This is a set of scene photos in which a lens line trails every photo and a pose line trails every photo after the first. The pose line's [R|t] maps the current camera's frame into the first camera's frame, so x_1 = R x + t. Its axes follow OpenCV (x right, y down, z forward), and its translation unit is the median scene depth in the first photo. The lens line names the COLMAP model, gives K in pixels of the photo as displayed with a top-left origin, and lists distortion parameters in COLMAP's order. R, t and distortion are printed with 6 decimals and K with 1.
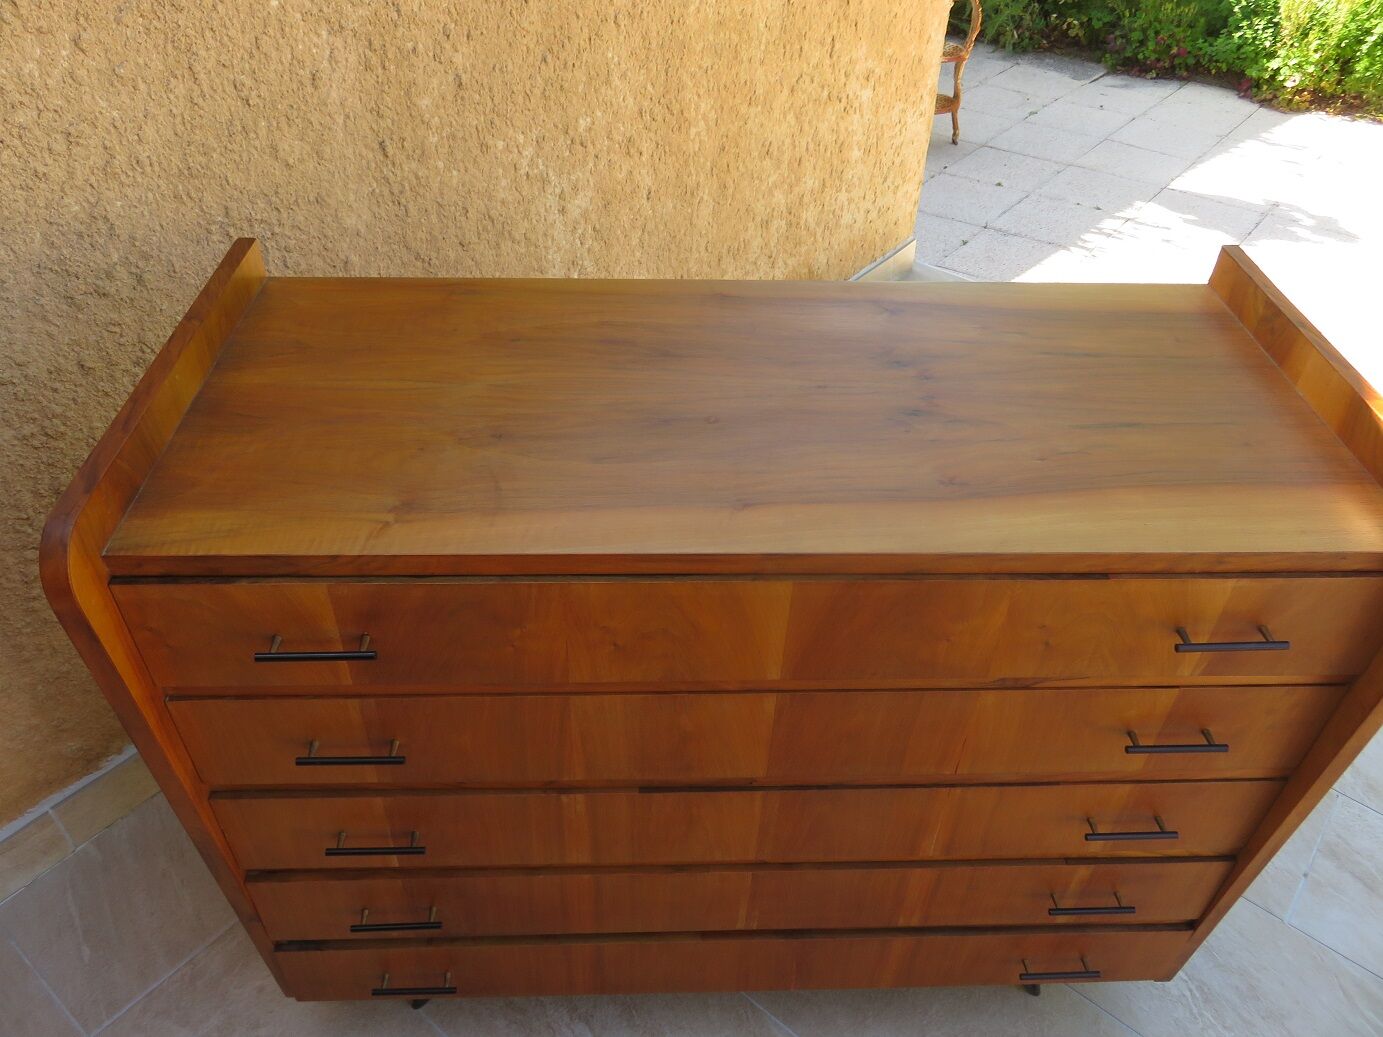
lens RADIAL K [[1055.7, 0, 702.7], [0, 1055.7, 524.6], [0, 0, 1]] dist [-0.007681, 0.016542]
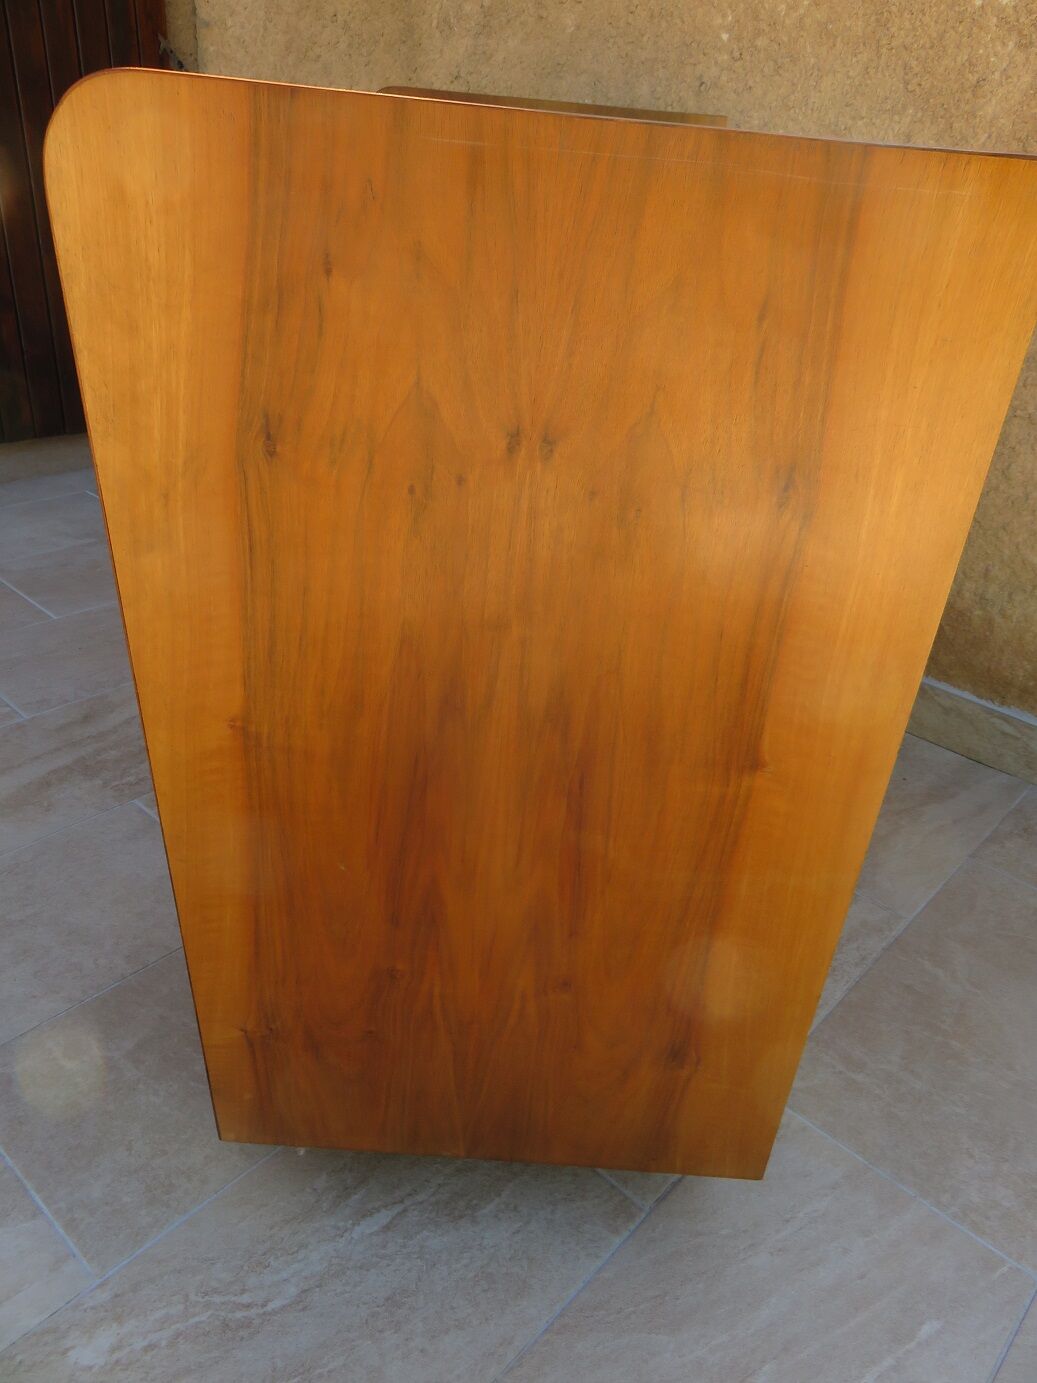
lens RADIAL K [[1055.7, 0, 519.9], [0, 1055.7, 710.7], [0, 0, 1]] dist [-0.007681, 0.016542]
pose [[-0.054224, 0.471067, -0.880429, 1.053768], [-0.707487, 0.604093, 0.366788, -0.126738], [0.704643, 0.642781, 0.300518, 0.900890]]
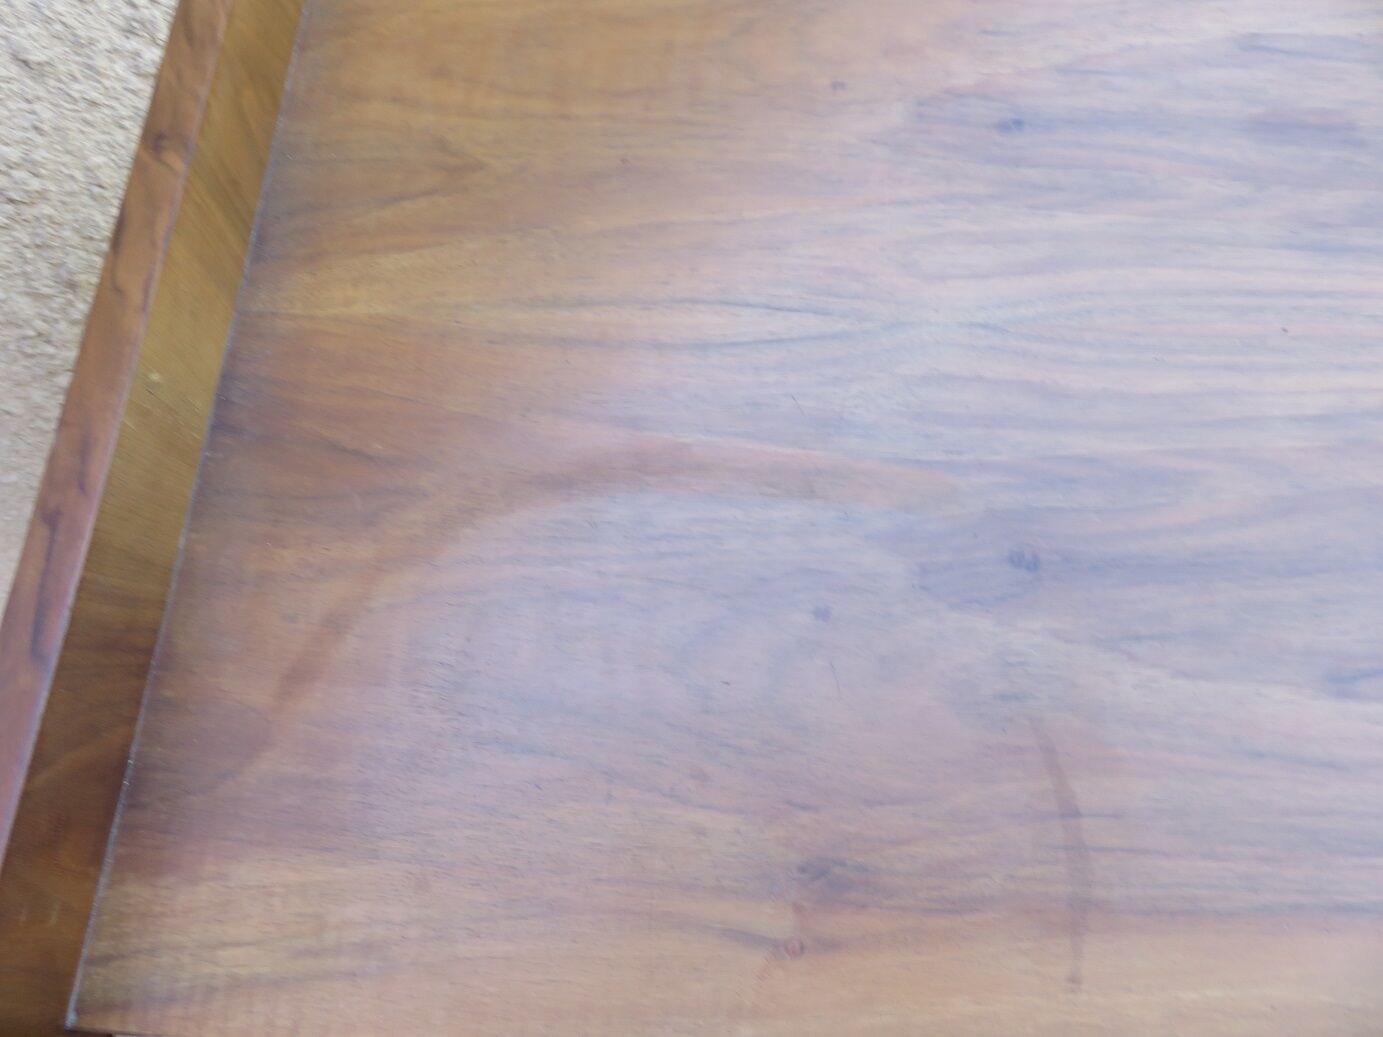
lens RADIAL K [[1055.7, 0, 699.6], [0, 1055.7, 528.1], [0, 0, 1]] dist [-0.007681, 0.016542]
pose [[0.987669, 0.059457, -0.144826, -0.211864], [0.023430, 0.858520, 0.512244, -0.232906], [0.154793, -0.509321, 0.846541, 0.576171]]
